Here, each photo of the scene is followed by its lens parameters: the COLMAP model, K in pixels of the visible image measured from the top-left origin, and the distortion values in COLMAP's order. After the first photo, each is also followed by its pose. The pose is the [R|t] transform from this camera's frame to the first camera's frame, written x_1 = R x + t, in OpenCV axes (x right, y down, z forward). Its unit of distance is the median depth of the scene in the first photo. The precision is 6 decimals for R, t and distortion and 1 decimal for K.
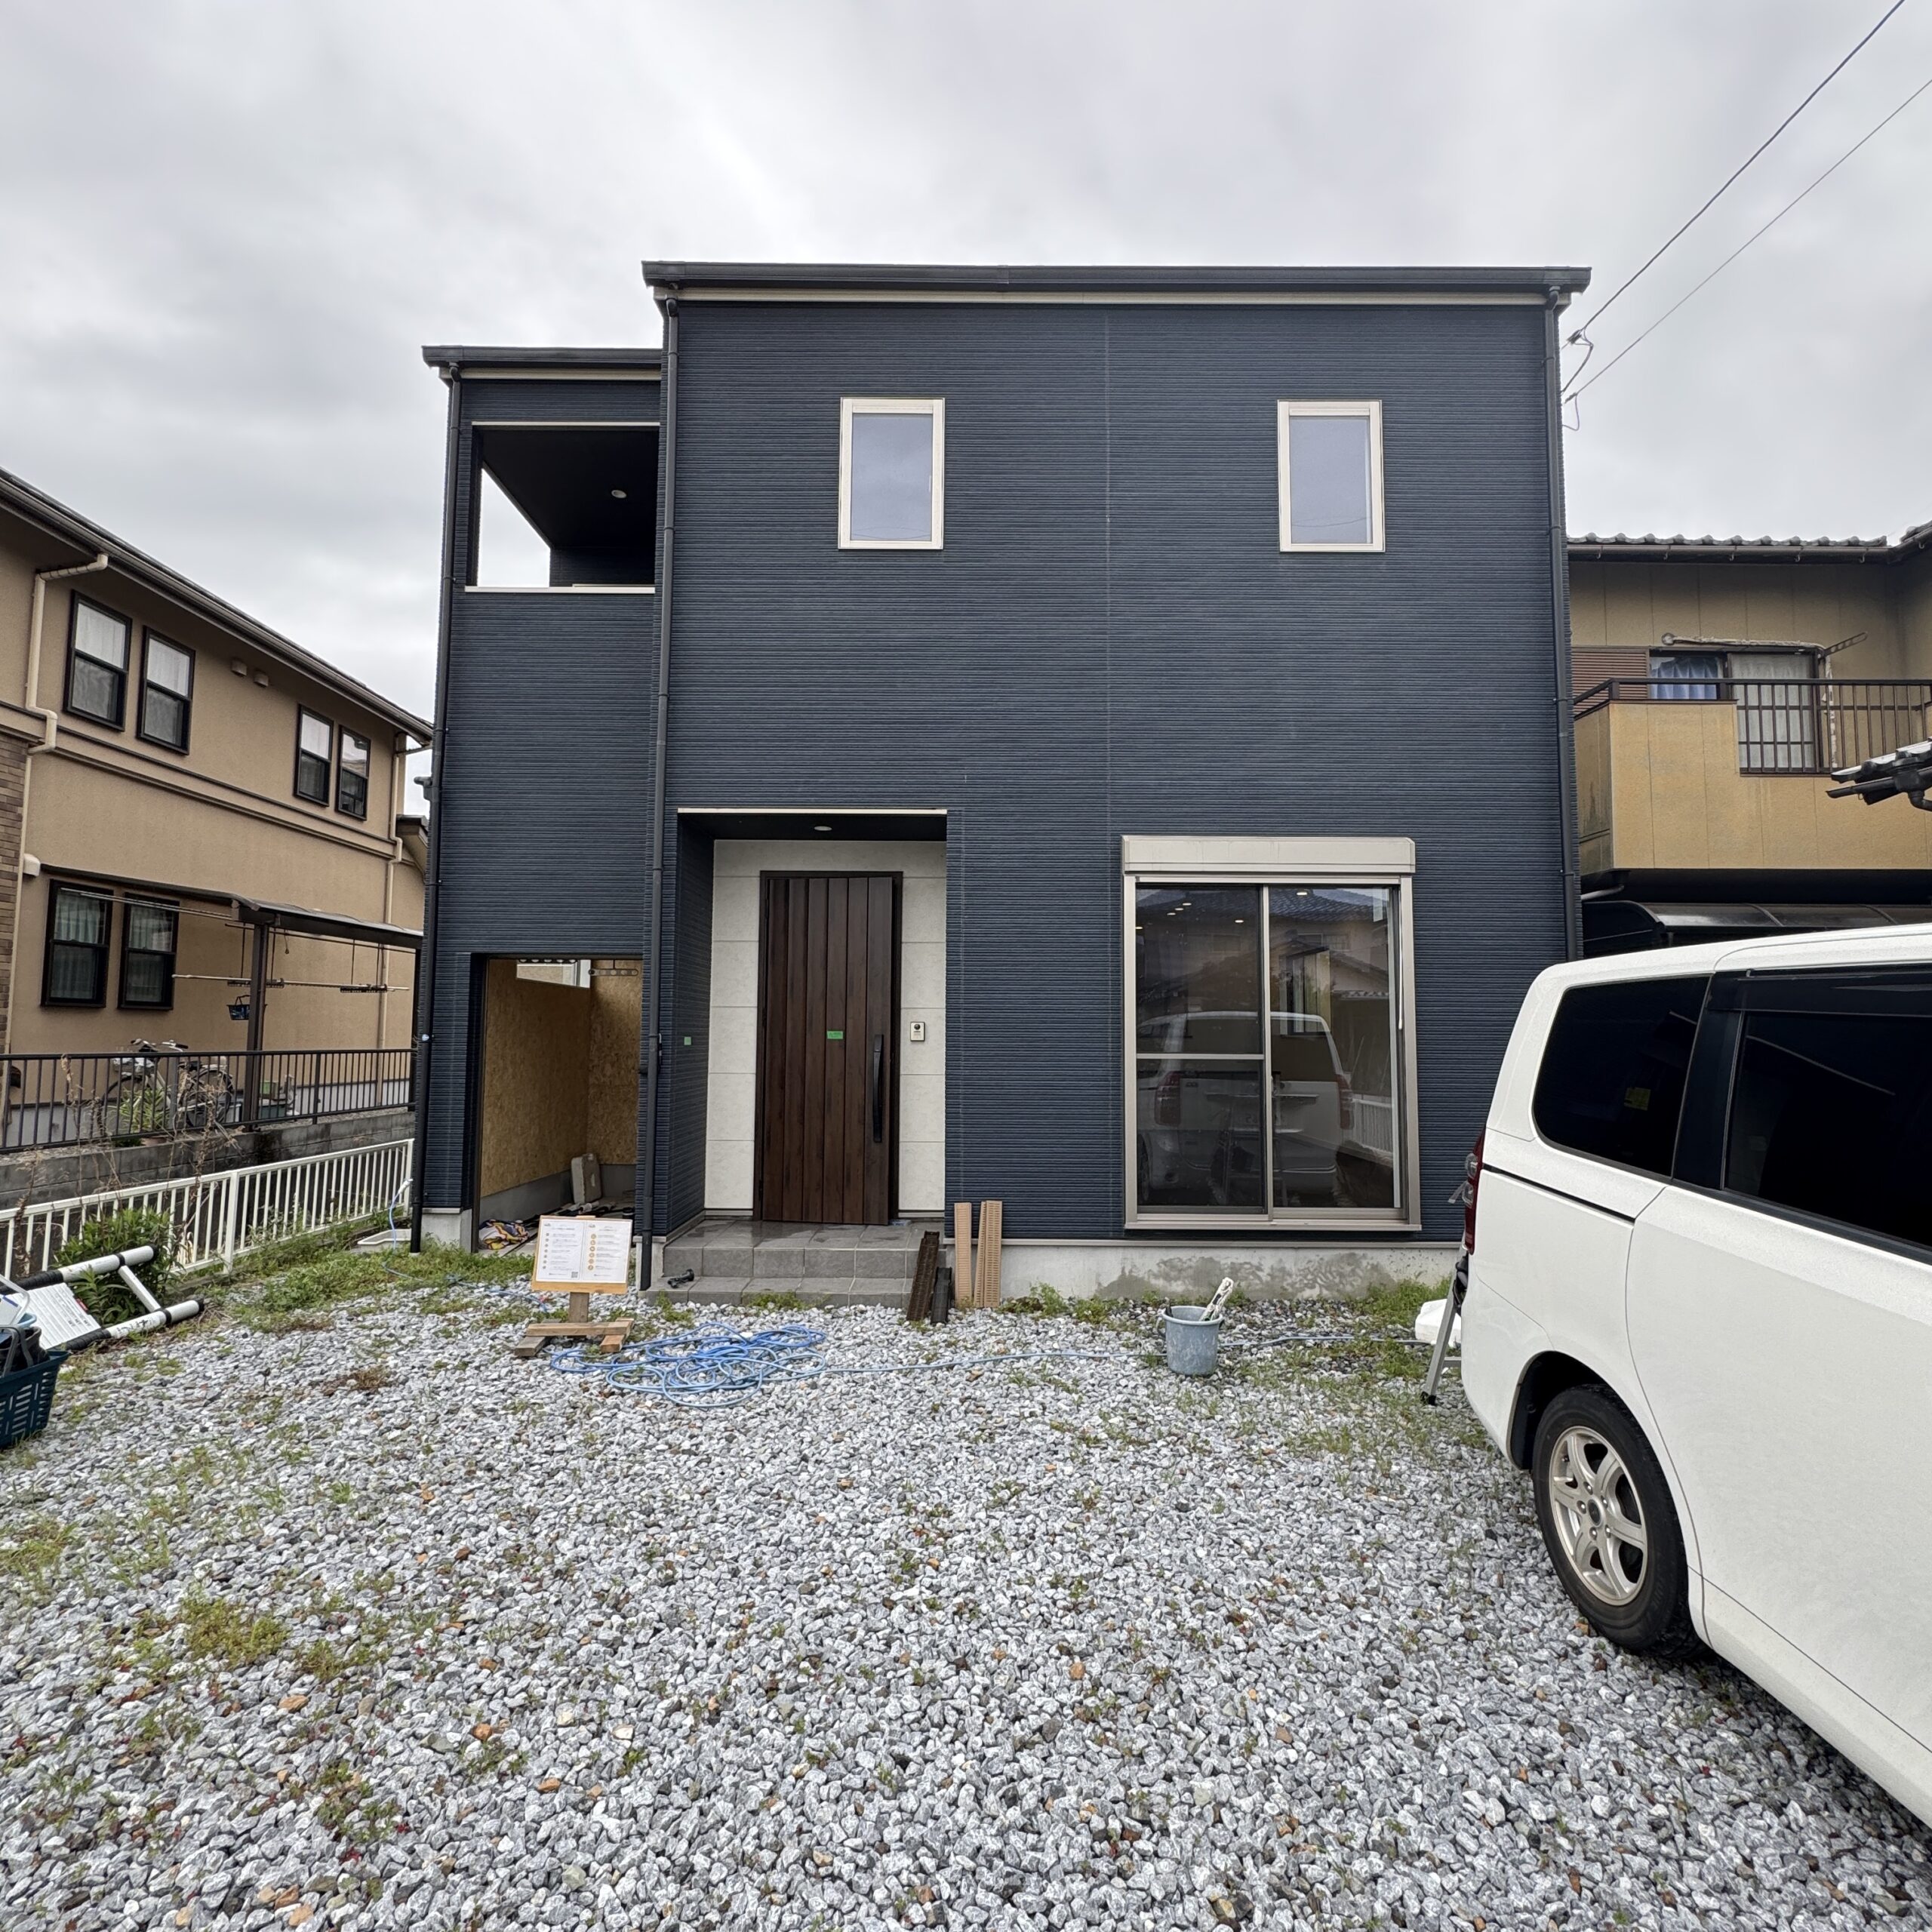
lens RADIAL K [[1029.3, 0, 956.9], [0, 1029.3, 963.0], [0, 0, 1]] dist [-0.003104, 0.000944]
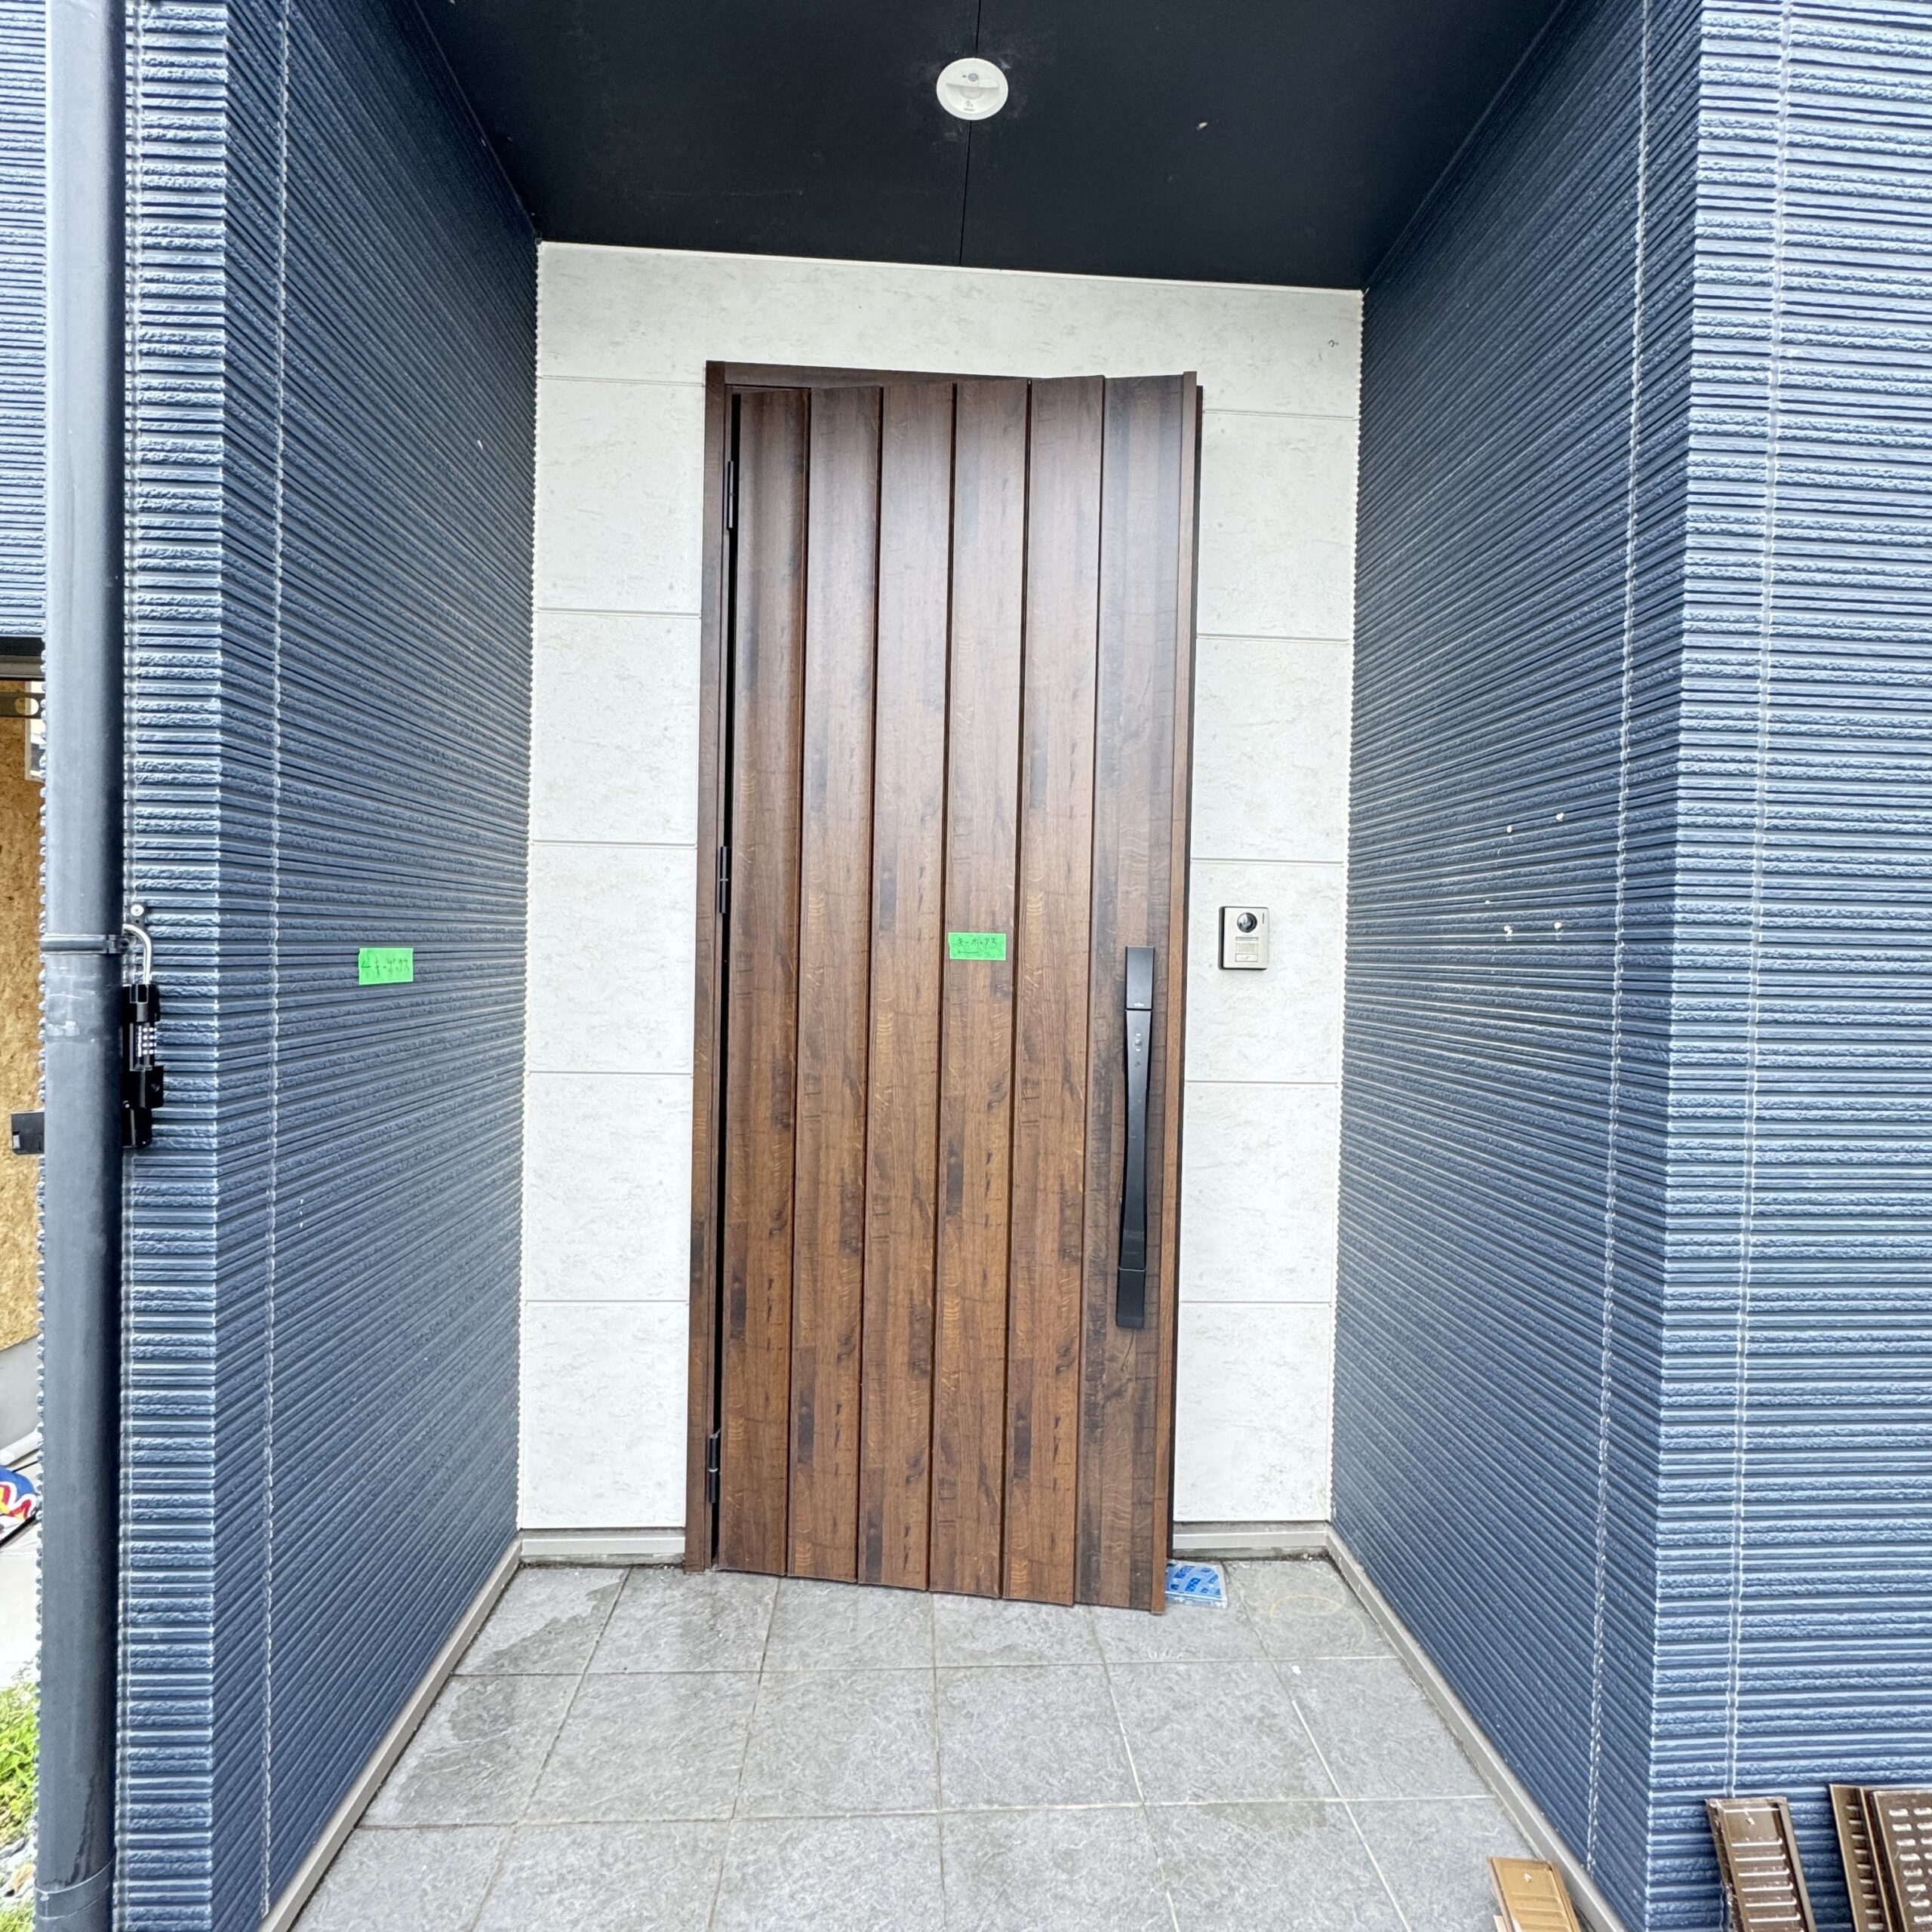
lens RADIAL K [[1029.3, 0, 977.2], [0, 1029.3, 965.9], [0, 0, 1]] dist [-0.003104, 0.000944]
pose [[0.997589, 0.014796, 0.067802, -0.149200], [-0.021361, 0.995040, 0.097158, 0.051970], [-0.066028, -0.098372, 0.992957, 0.781558]]
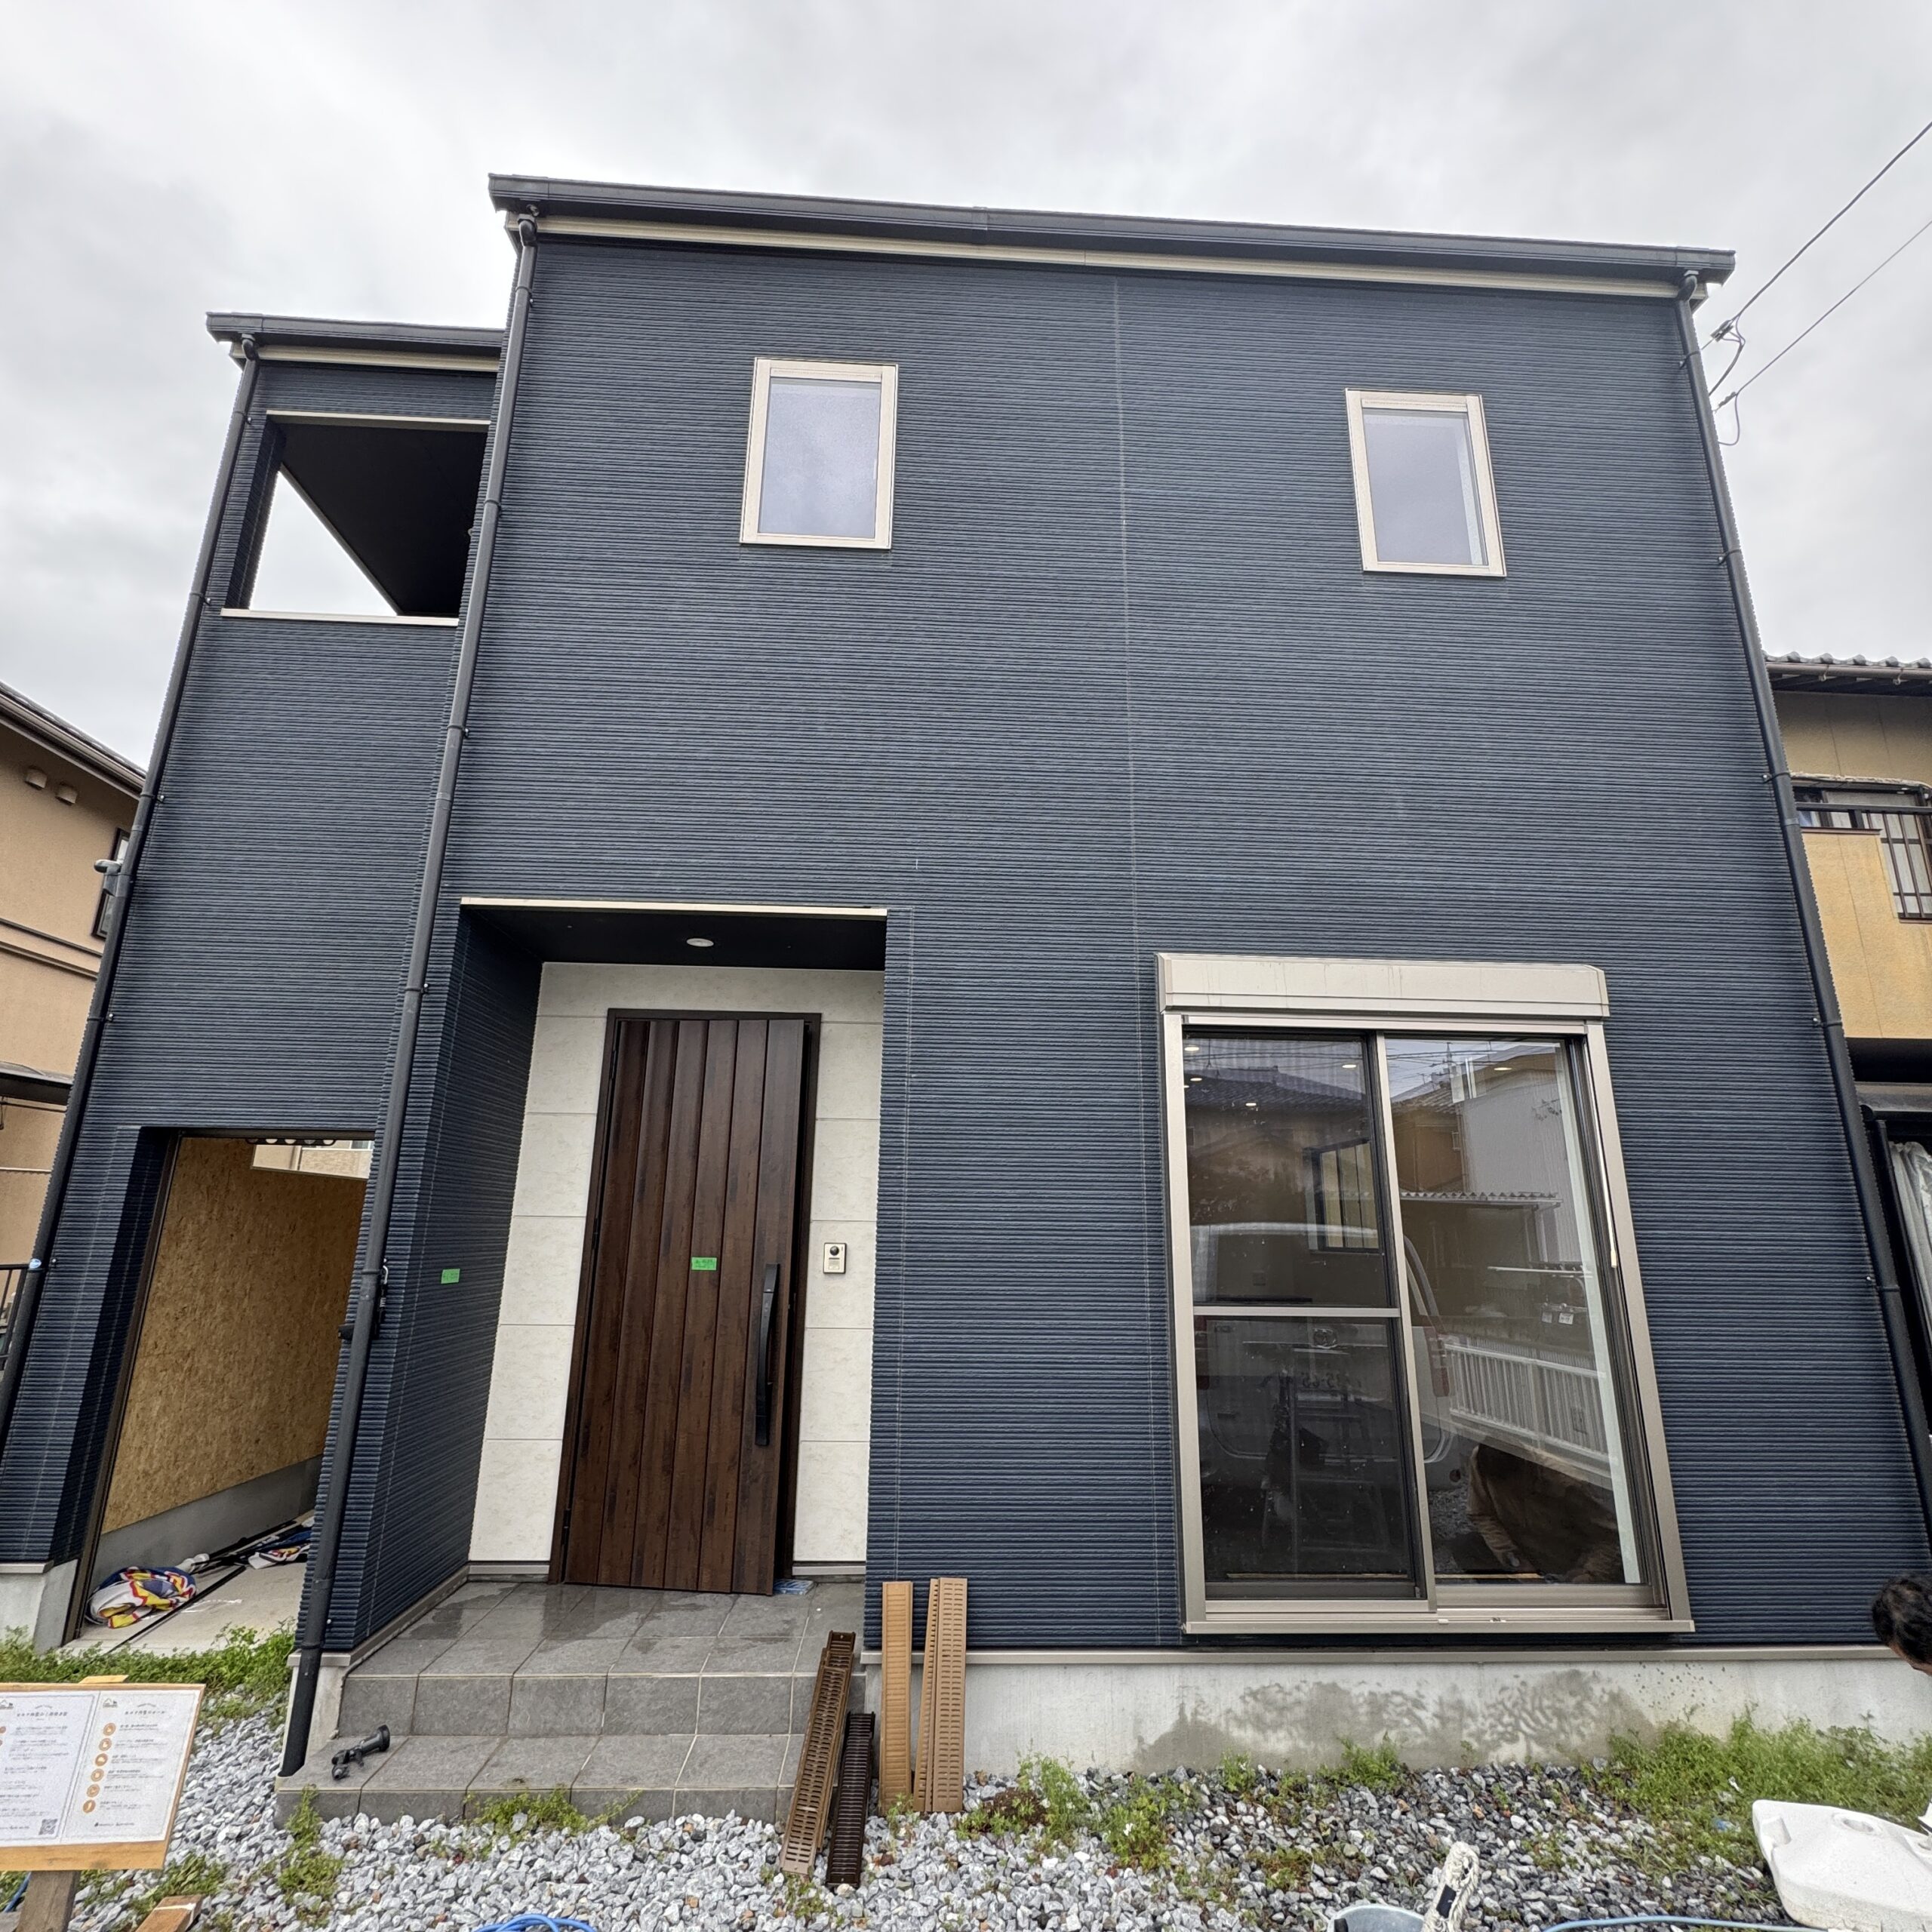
lens RADIAL K [[1029.3, 0, 960.6], [0, 1029.3, 962.7], [0, 0, 1]] dist [-0.003104, 0.000944]
pose [[0.998410, 0.021196, 0.052240, 0.003276], [-0.011247, 0.982888, -0.183858, 0.002230], [-0.055243, 0.182978, 0.981564, 0.361242]]
